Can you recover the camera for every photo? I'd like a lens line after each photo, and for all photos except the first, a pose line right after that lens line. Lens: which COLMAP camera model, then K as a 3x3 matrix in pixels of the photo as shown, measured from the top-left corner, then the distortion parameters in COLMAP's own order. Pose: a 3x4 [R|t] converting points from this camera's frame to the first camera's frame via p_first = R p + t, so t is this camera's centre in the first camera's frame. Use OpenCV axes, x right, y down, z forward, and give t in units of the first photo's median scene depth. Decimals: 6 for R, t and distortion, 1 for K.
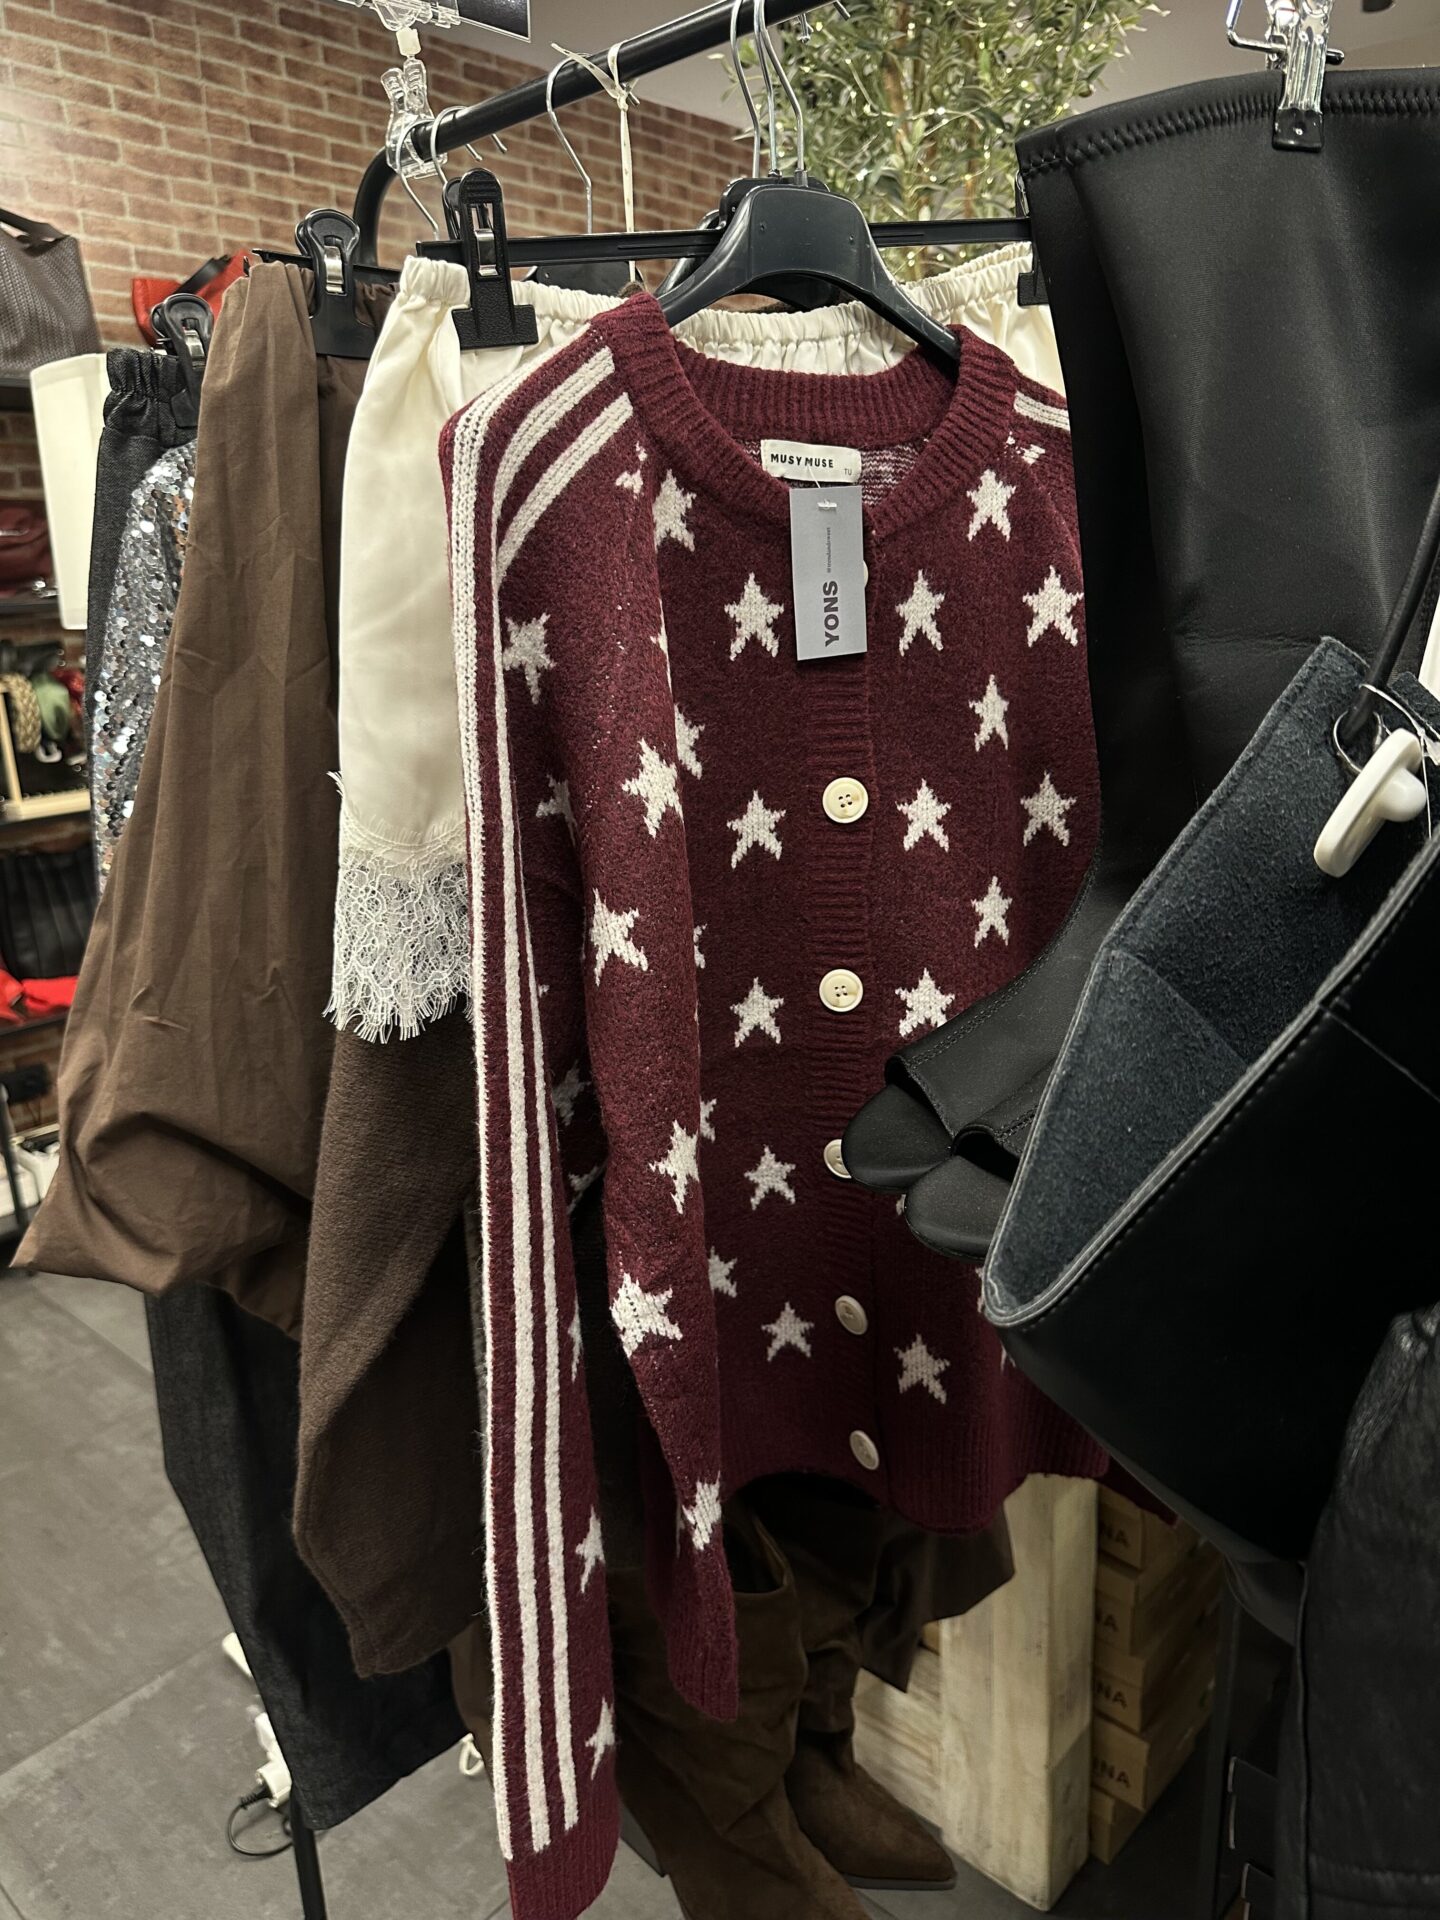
lens RADIAL K [[1574.8, 0, 717.3], [0, 1574.8, 1029.8], [0, 0, 1]] dist [0.129715, -0.387449]
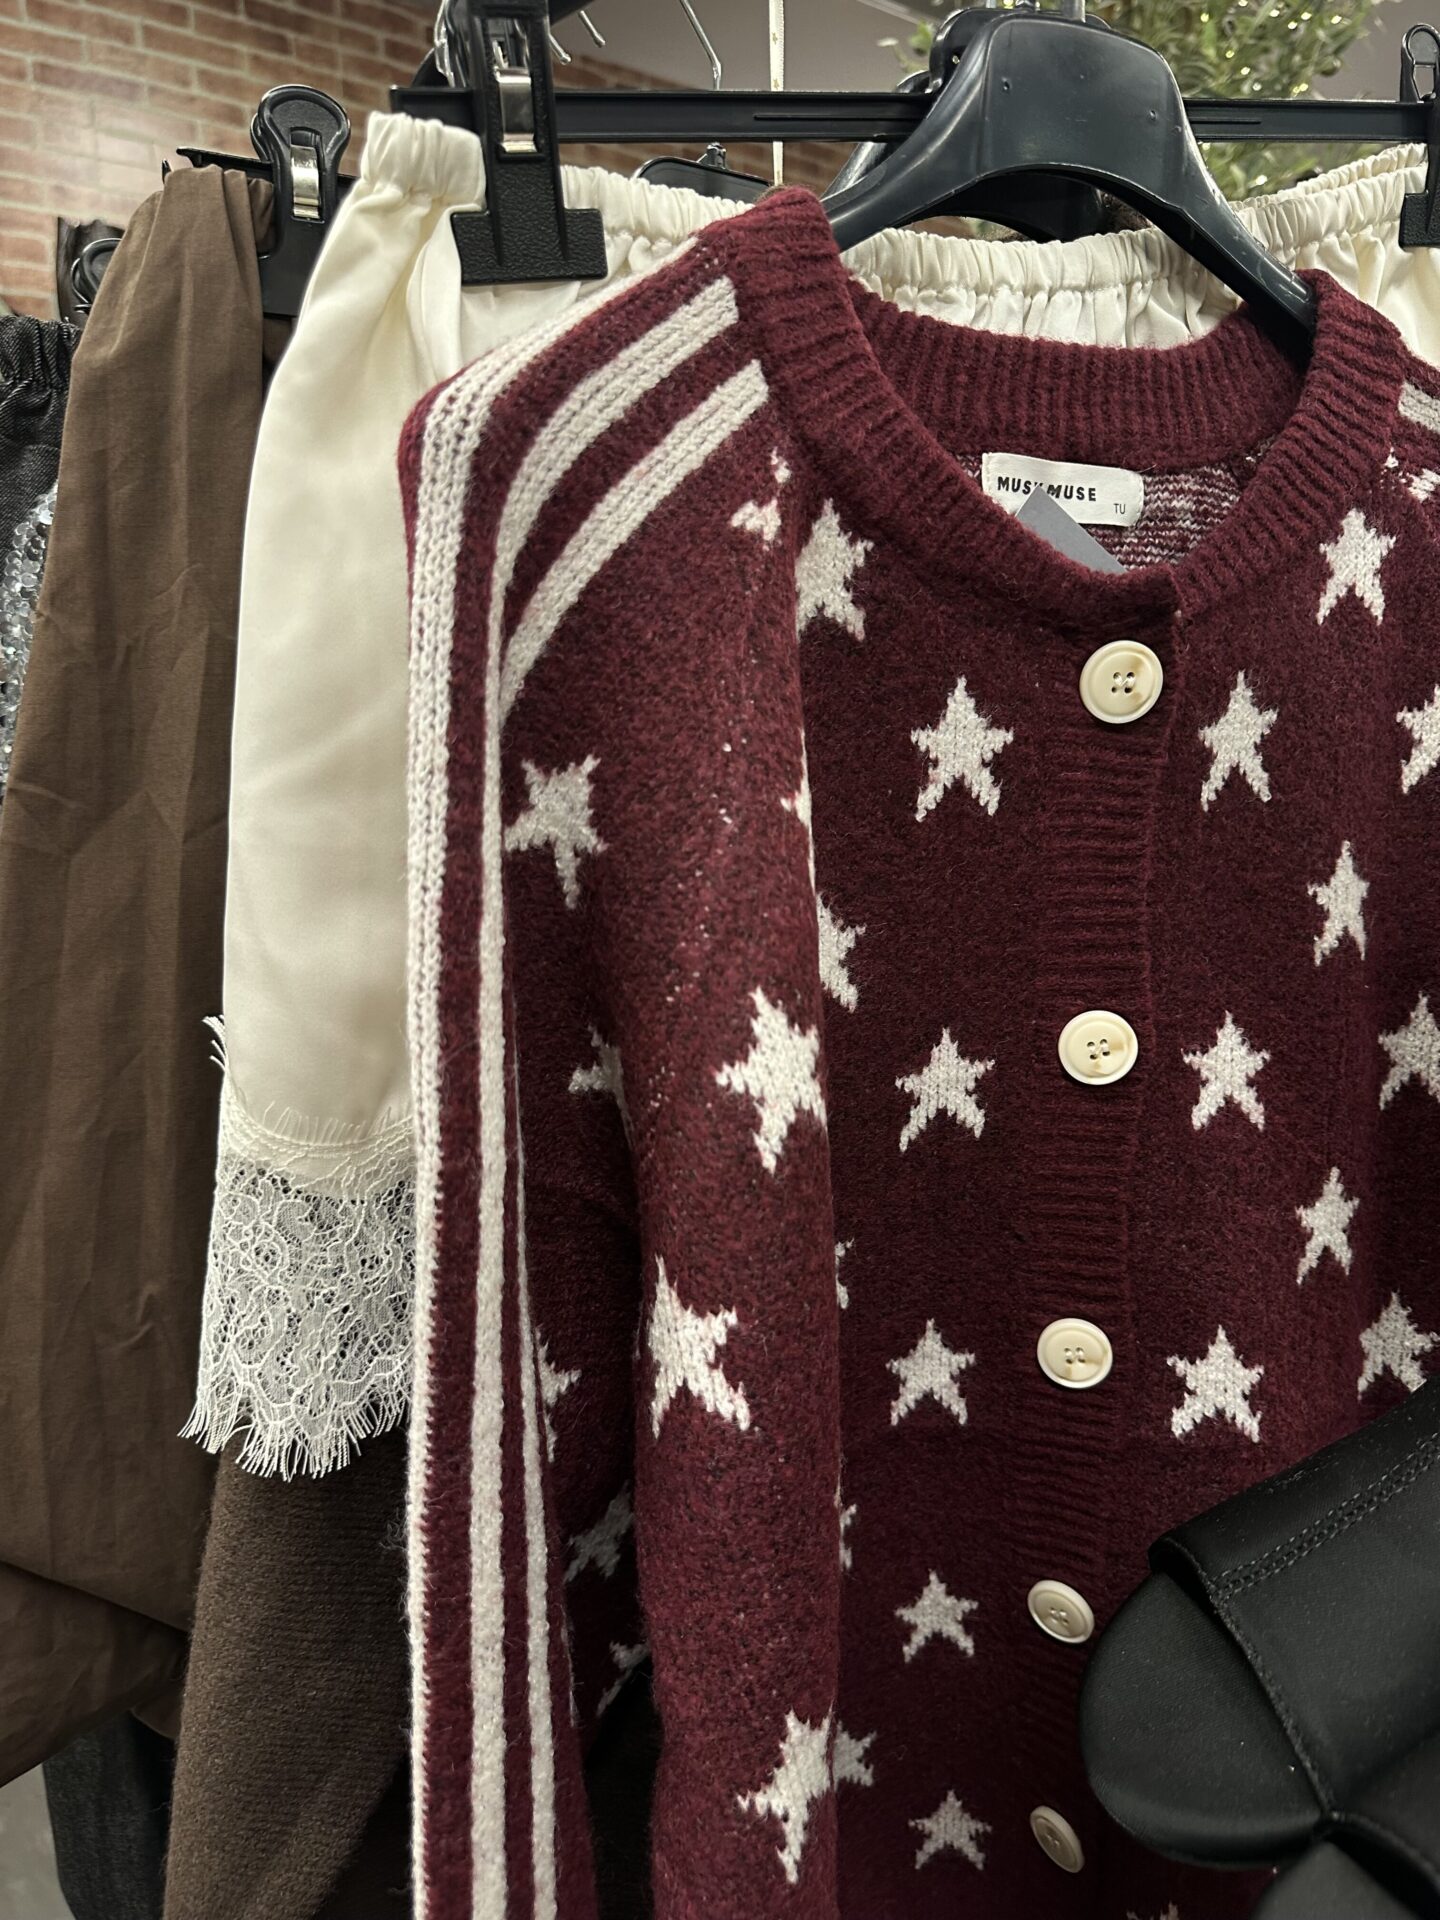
lens RADIAL K [[1449.7, 0, 679.0], [0, 1449.7, 965.7], [0, 0, 1]] dist [0.050171, -0.114823]
pose [[0.994049, 0.040598, -0.101084, -0.023583], [-0.044340, 0.998401, -0.035051, -0.164701], [0.099500, 0.039325, 0.994260, 0.482105]]
